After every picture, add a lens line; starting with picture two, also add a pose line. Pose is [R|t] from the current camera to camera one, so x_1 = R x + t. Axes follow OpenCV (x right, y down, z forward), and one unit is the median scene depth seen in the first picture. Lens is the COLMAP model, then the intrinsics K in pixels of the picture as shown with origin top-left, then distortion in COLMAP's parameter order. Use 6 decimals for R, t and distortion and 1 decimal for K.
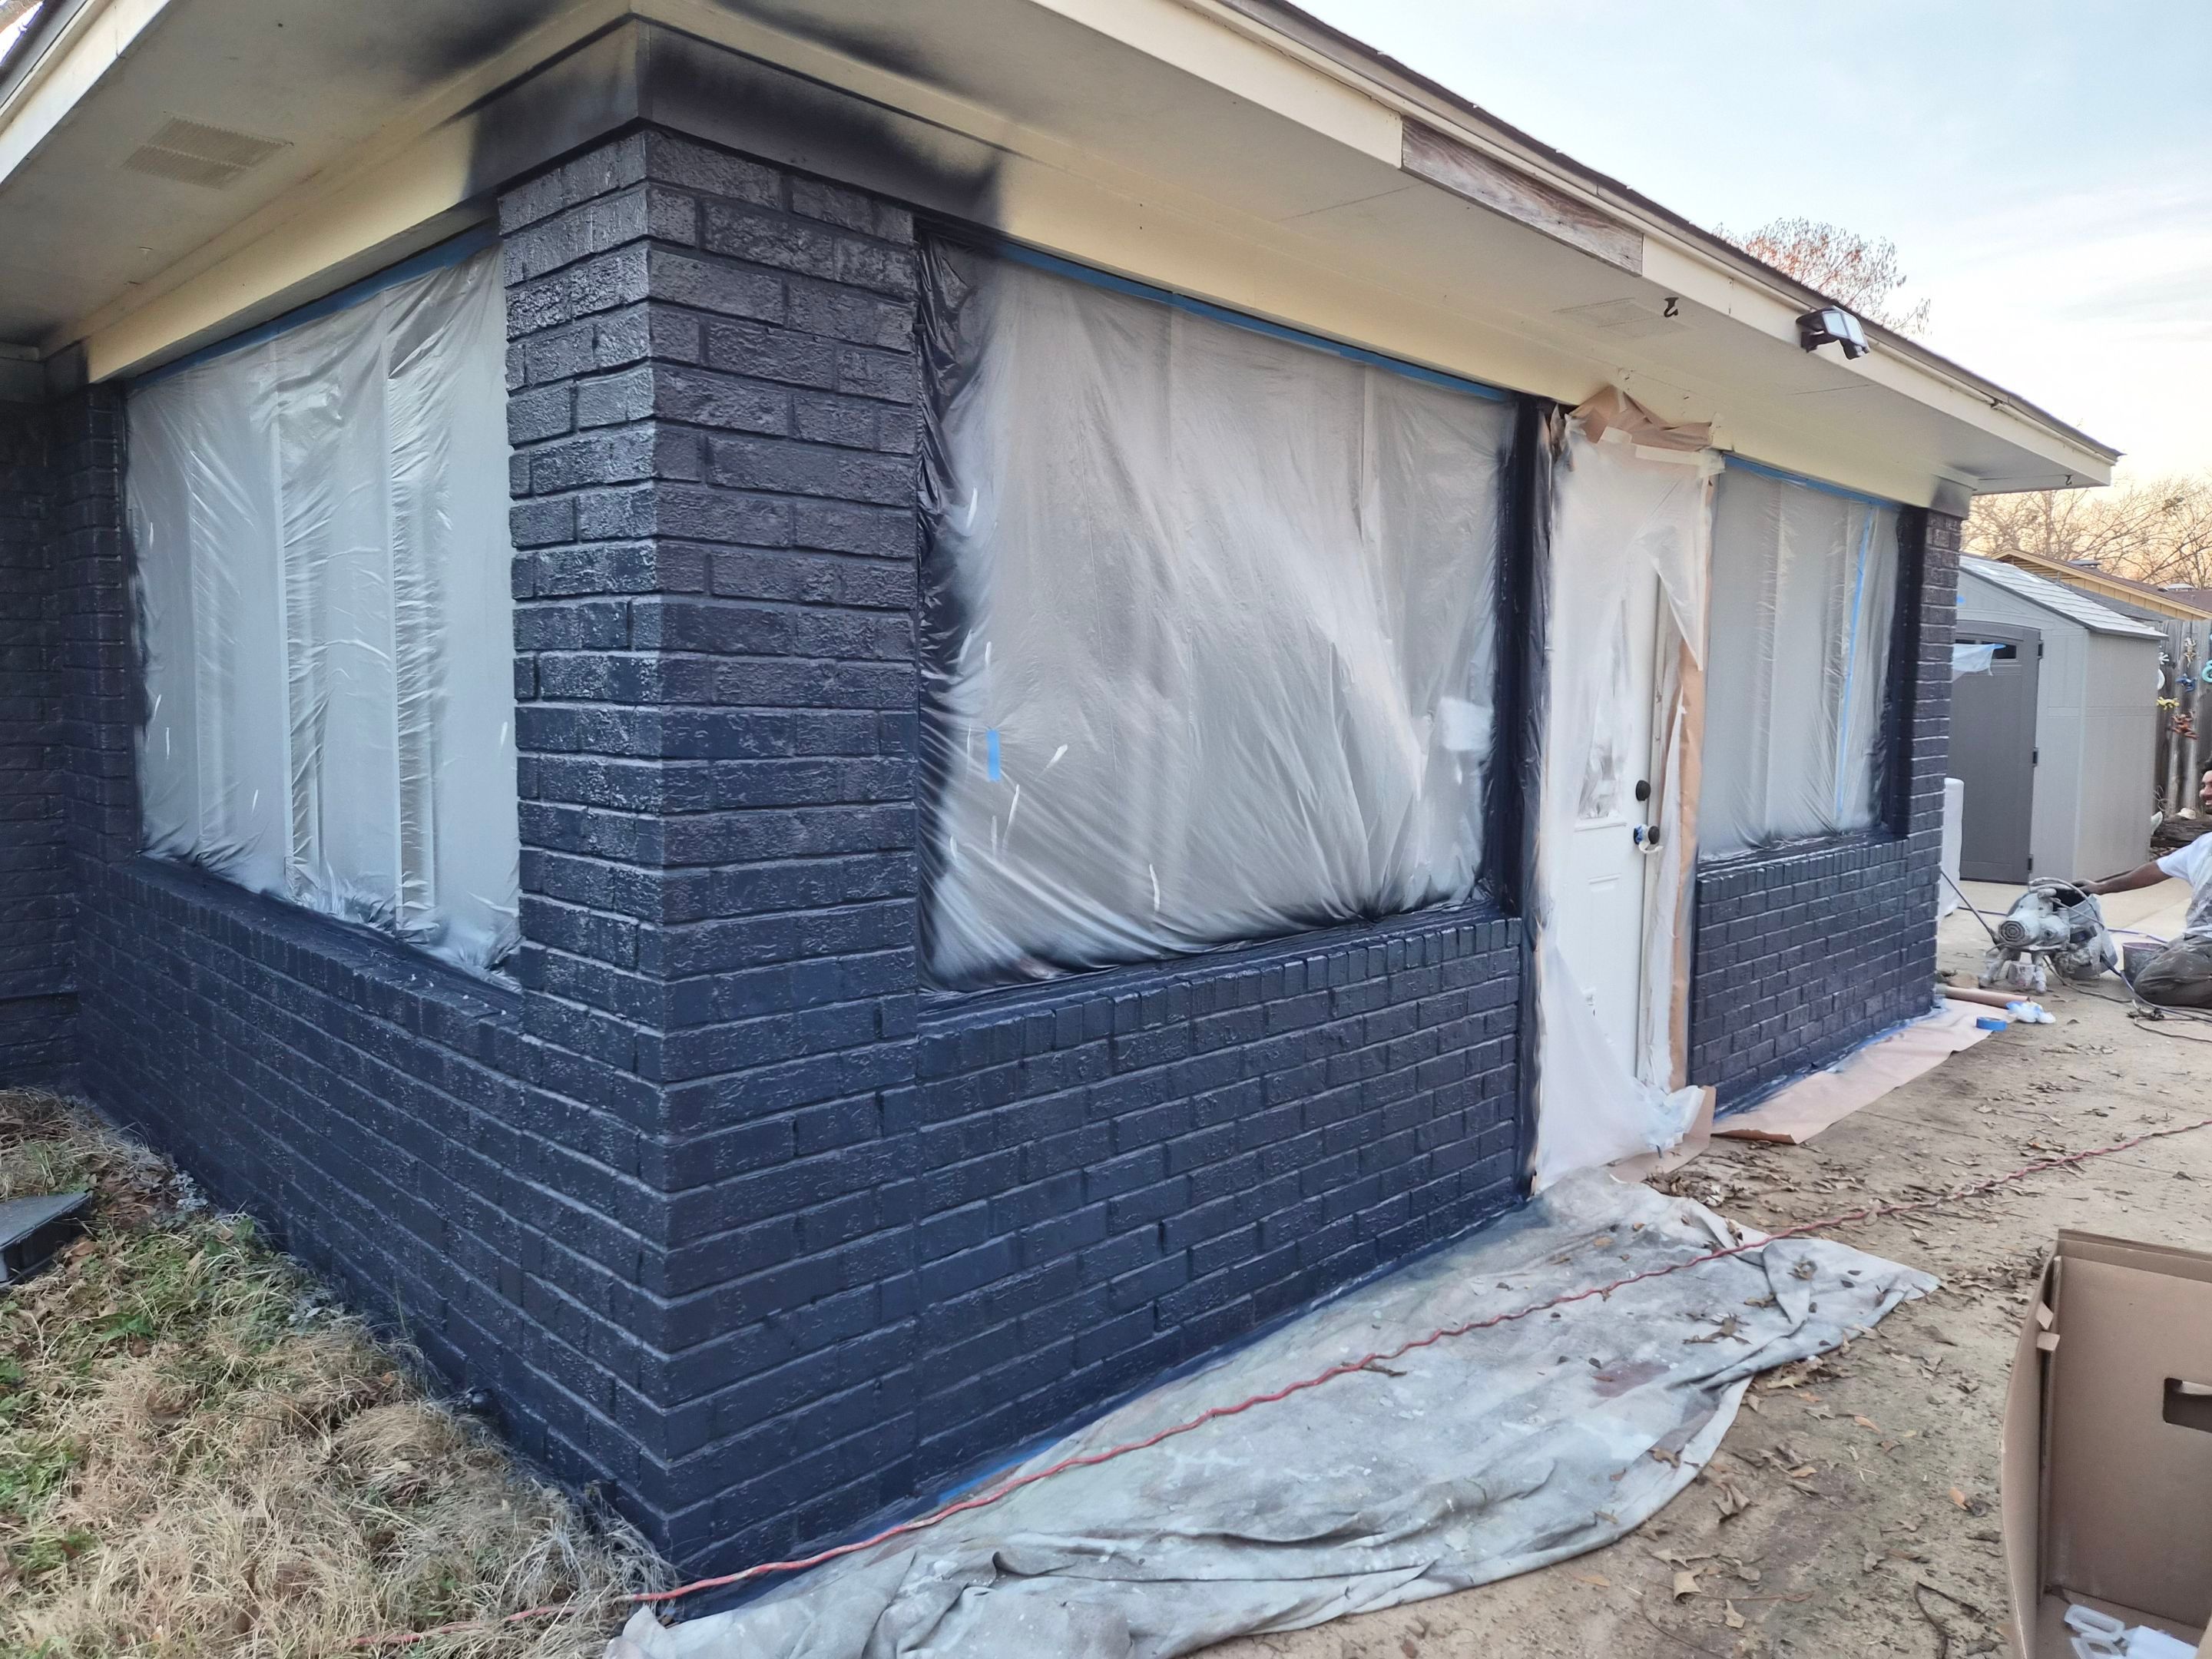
lens RADIAL K [[1474.7, 0, 1124.6], [0, 1474.7, 799.3], [0, 0, 1]] dist [0.085342, -0.066156]
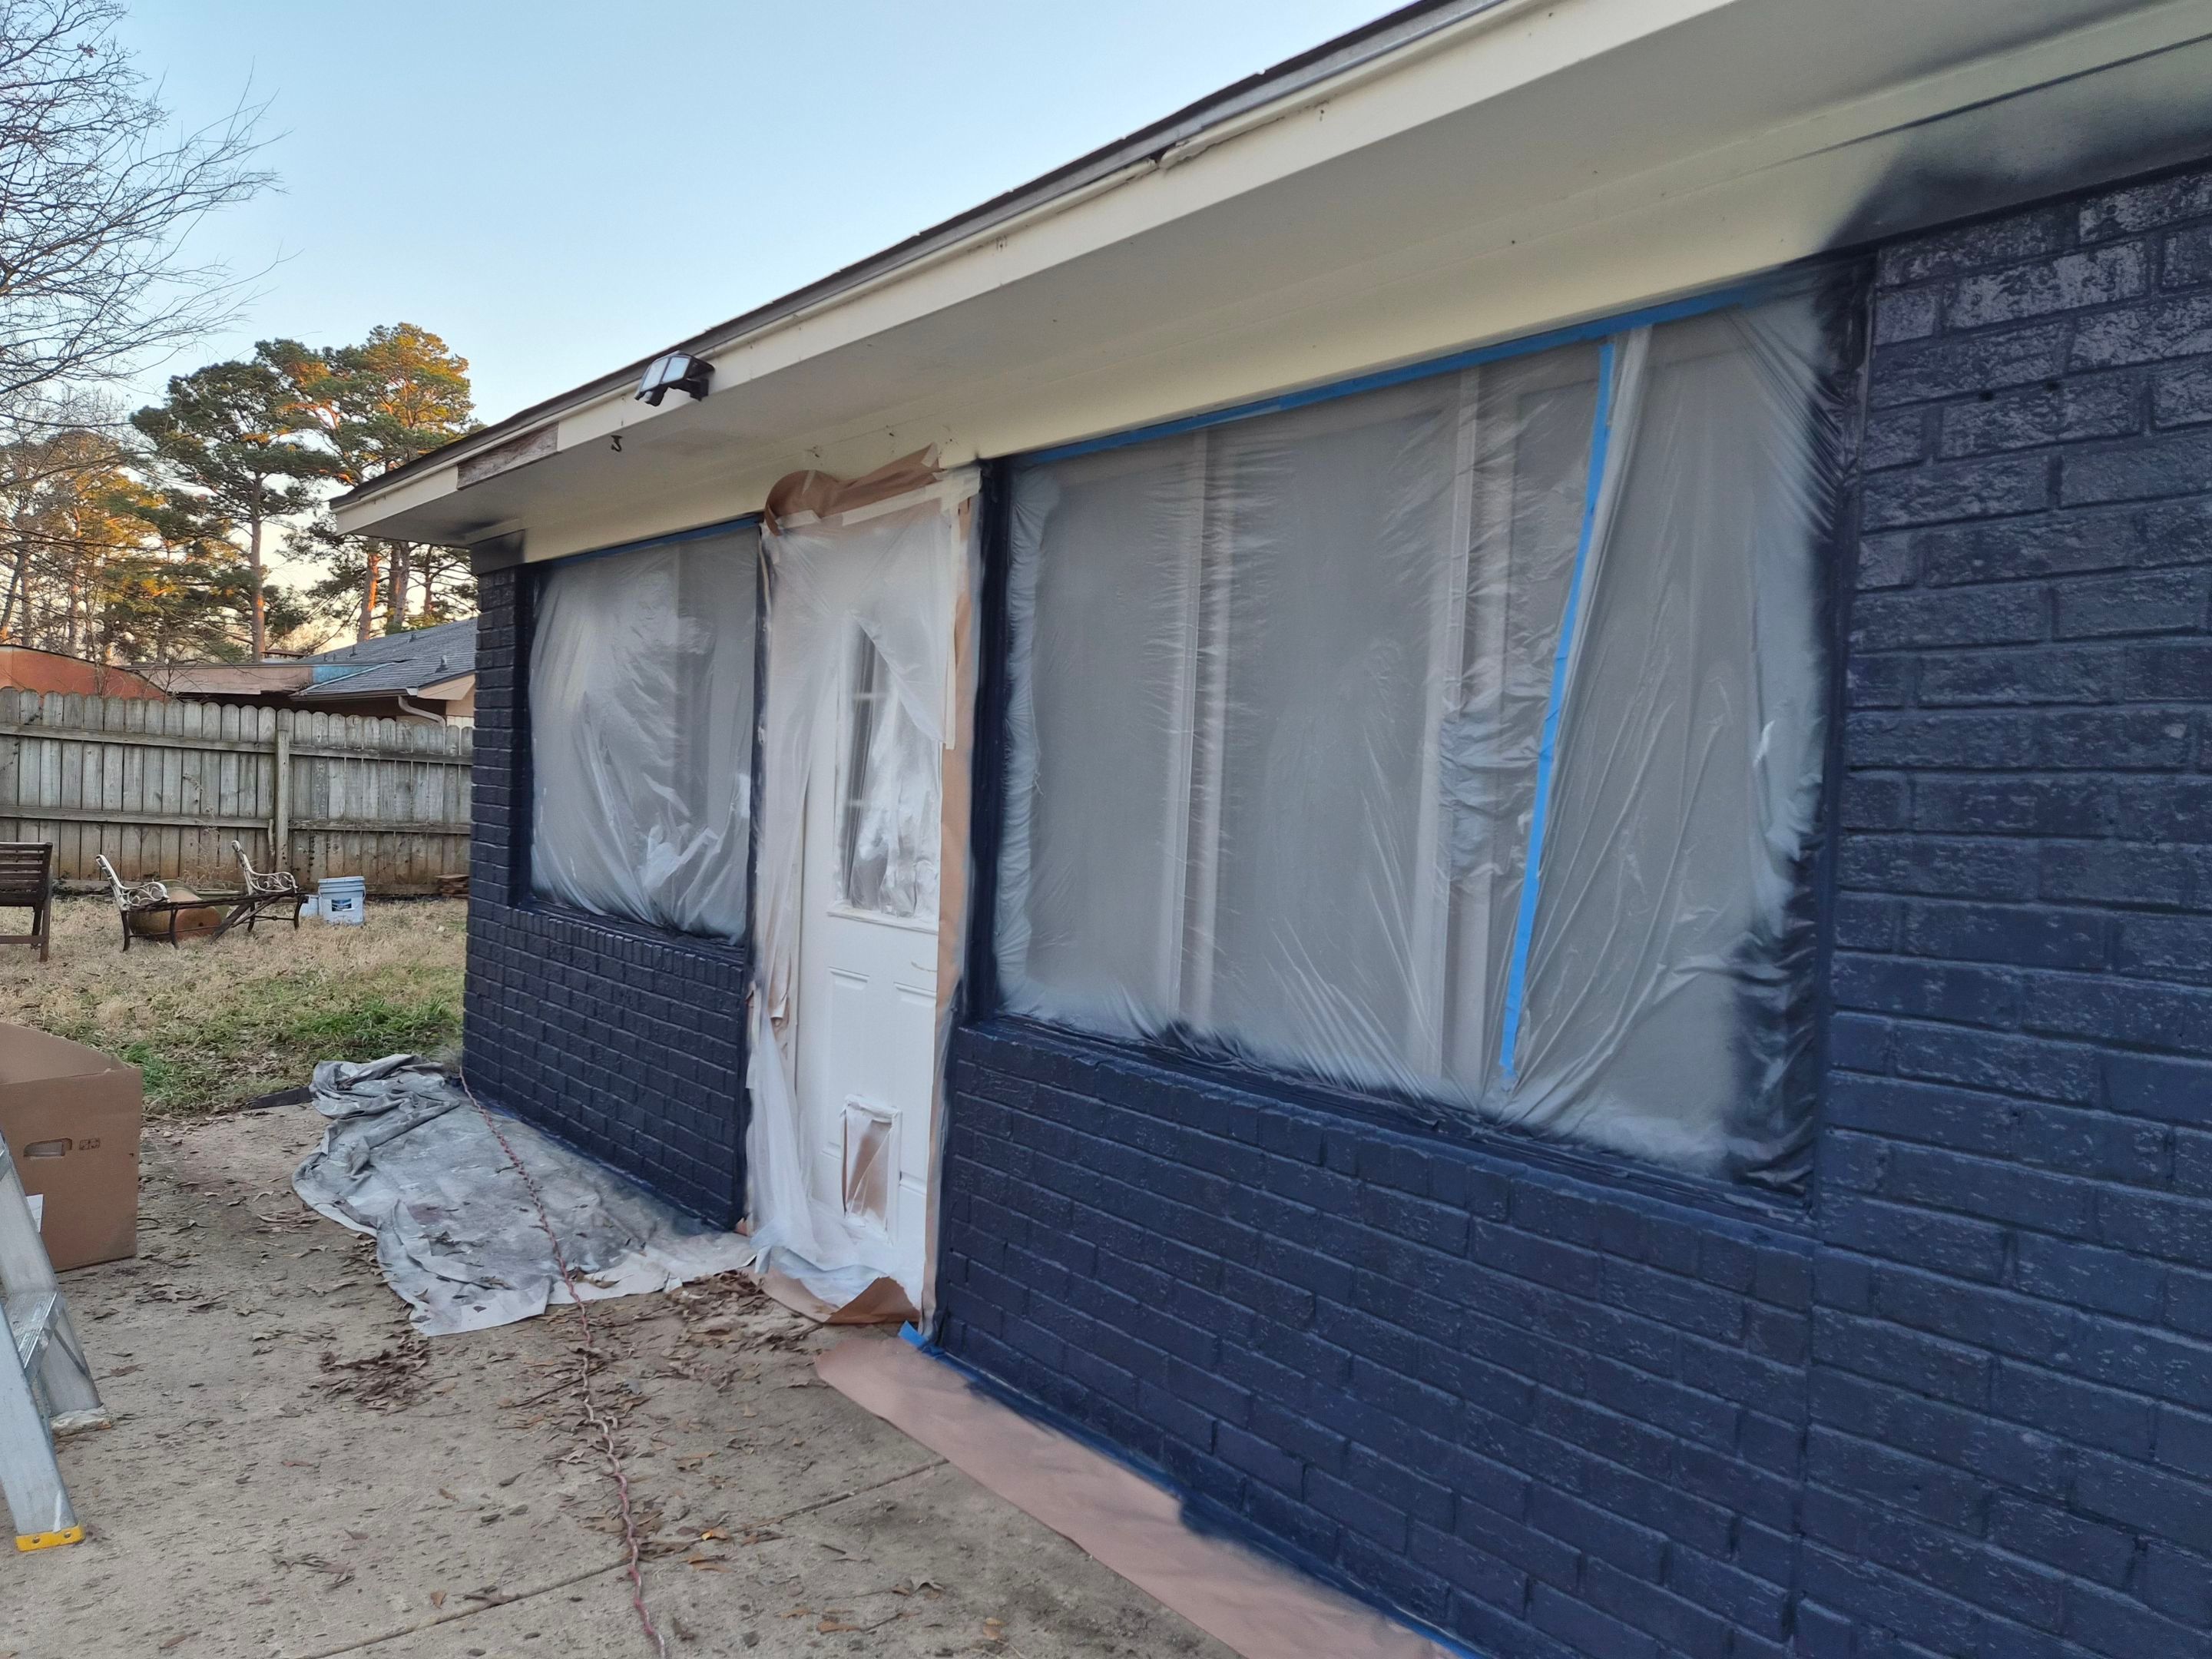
lens RADIAL K [[1337.4, 0, 1106.0], [0, 1337.4, 829.5], [0, 0, 1]] dist [0.000107, -0.044250]
pose [[-0.040009, 0.010321, -0.999146, 1.566203], [-0.122549, 0.992347, 0.015158, -0.091543], [0.991656, 0.123051, -0.038438, 1.616210]]
